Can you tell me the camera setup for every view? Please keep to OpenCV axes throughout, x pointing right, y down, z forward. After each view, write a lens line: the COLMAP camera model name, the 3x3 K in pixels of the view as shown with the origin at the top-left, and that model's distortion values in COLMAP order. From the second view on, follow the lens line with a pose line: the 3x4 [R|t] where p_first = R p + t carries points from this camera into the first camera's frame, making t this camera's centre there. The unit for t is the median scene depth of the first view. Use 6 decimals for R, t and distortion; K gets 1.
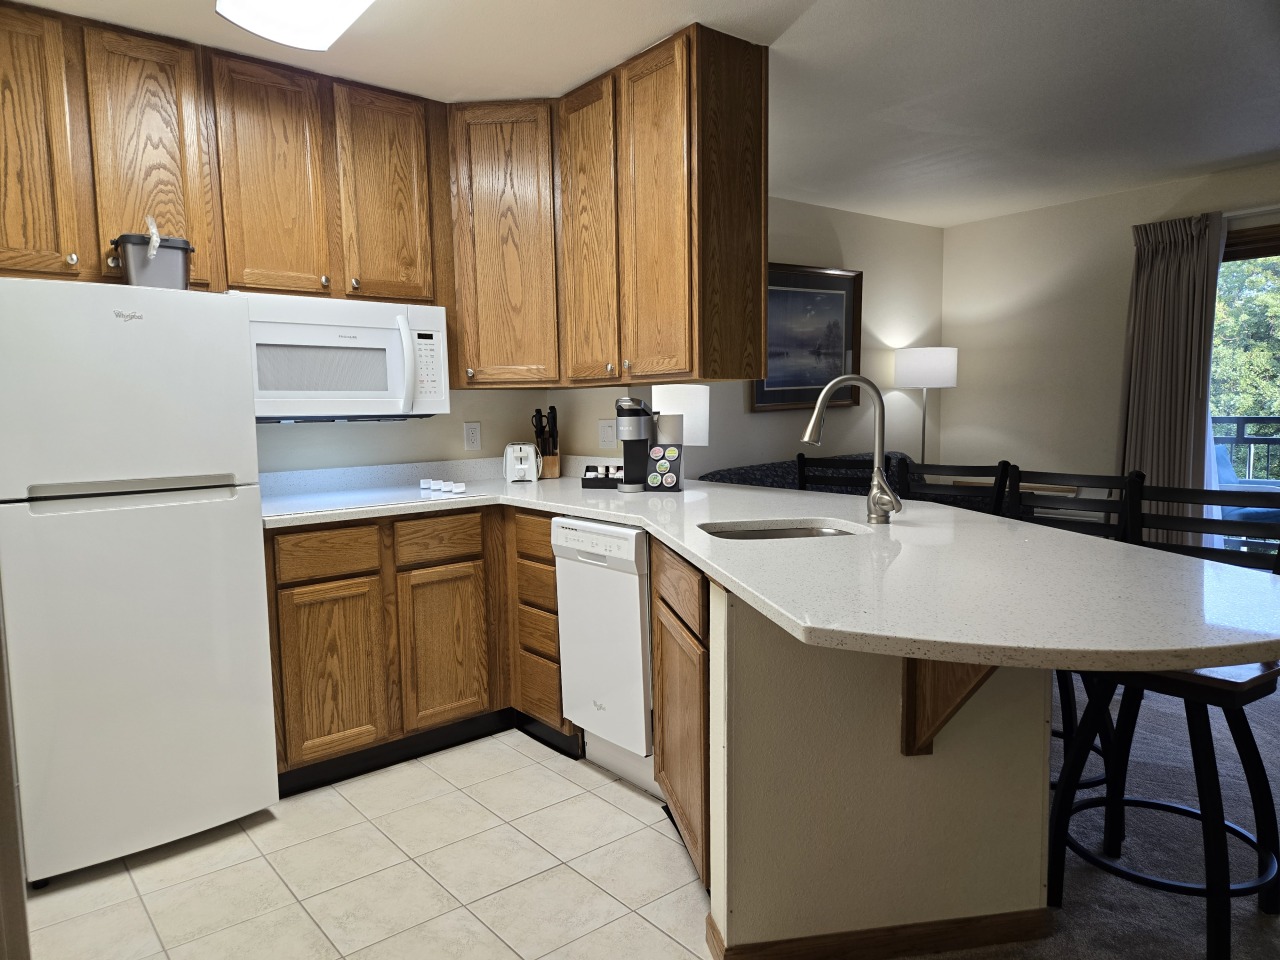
lens RADIAL K [[855.7, 0, 647.7], [0, 855.7, 478.5], [0, 0, 1]] dist [0.064020, -0.050235]
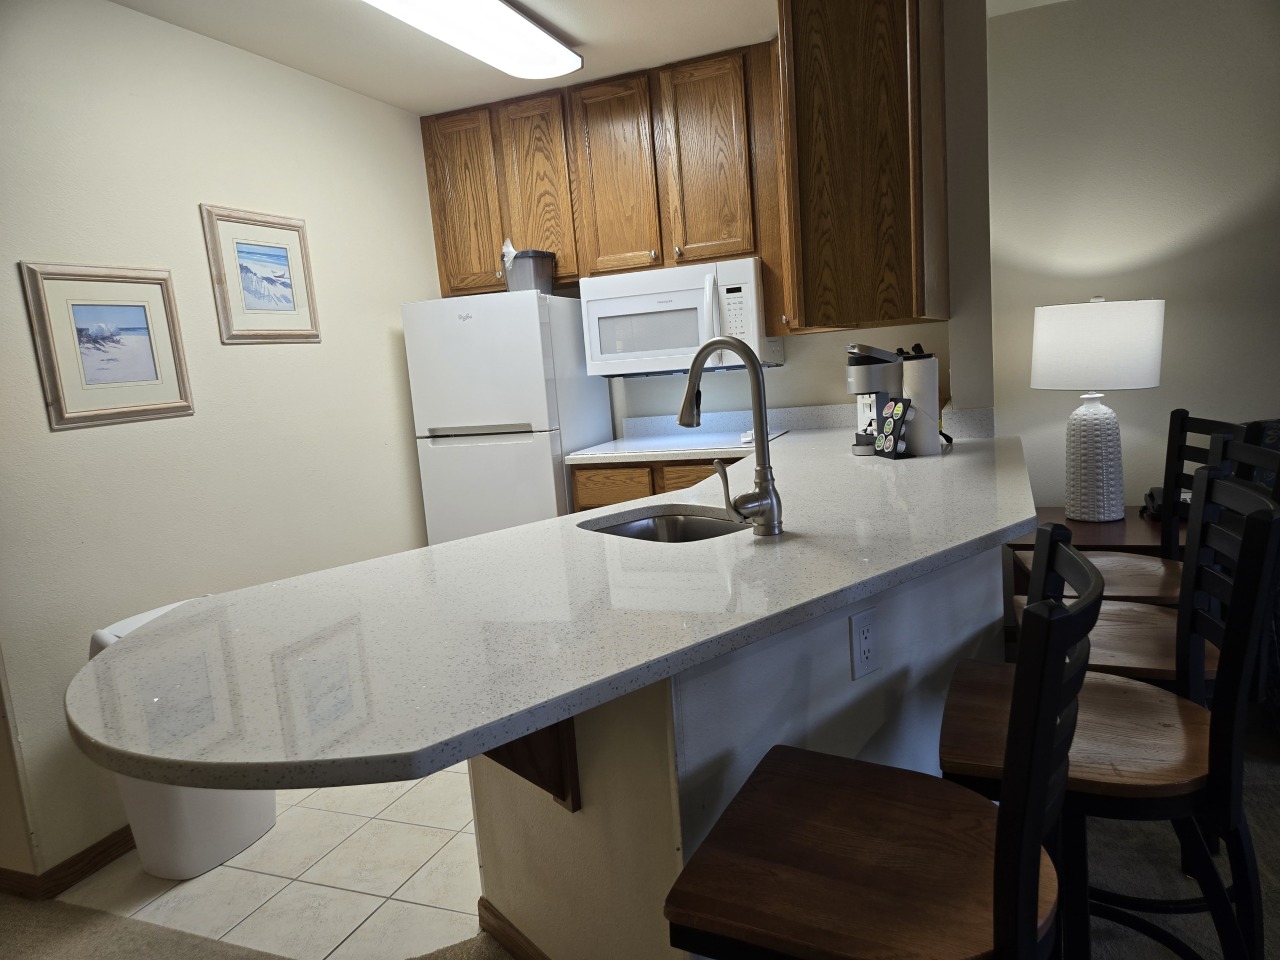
lens RADIAL K [[855.7, 0, 647.0], [0, 855.7, 476.1], [0, 0, 1]] dist [0.064020, -0.050235]
pose [[0.469578, 0.100012, -0.877208, 0.718065], [-0.000856, 0.993614, 0.112826, -0.067358], [0.882891, -0.052229, 0.466665, 0.469939]]
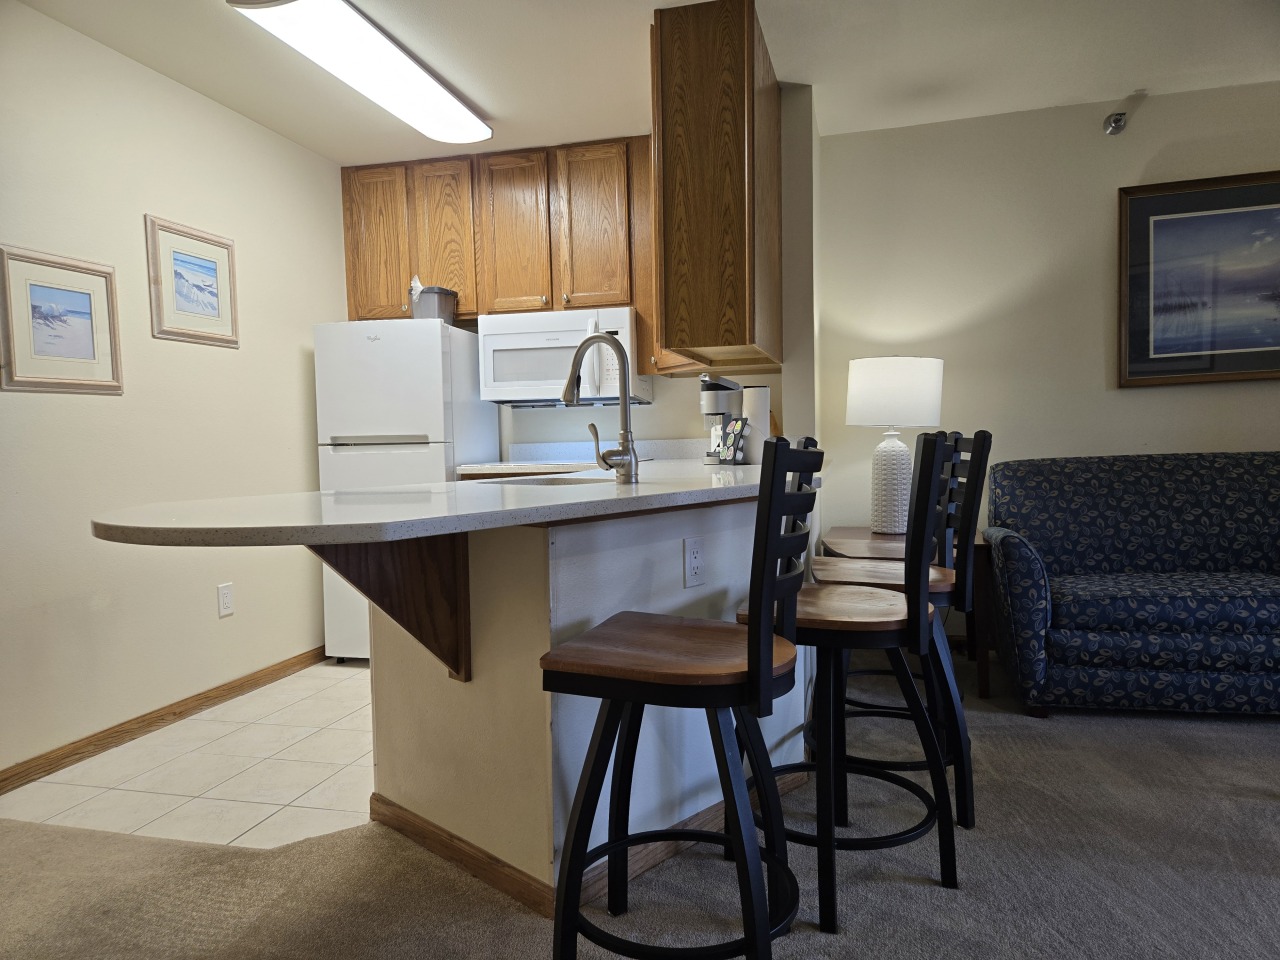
lens RADIAL K [[855.7, 0, 641.7], [0, 855.7, 481.8], [0, 0, 1]] dist [0.064020, -0.050235]
pose [[0.582887, 0.046781, -0.811205, 0.882301], [-0.055713, 0.998293, 0.017538, 0.026612], [0.810641, 0.034972, 0.584498, 0.373624]]
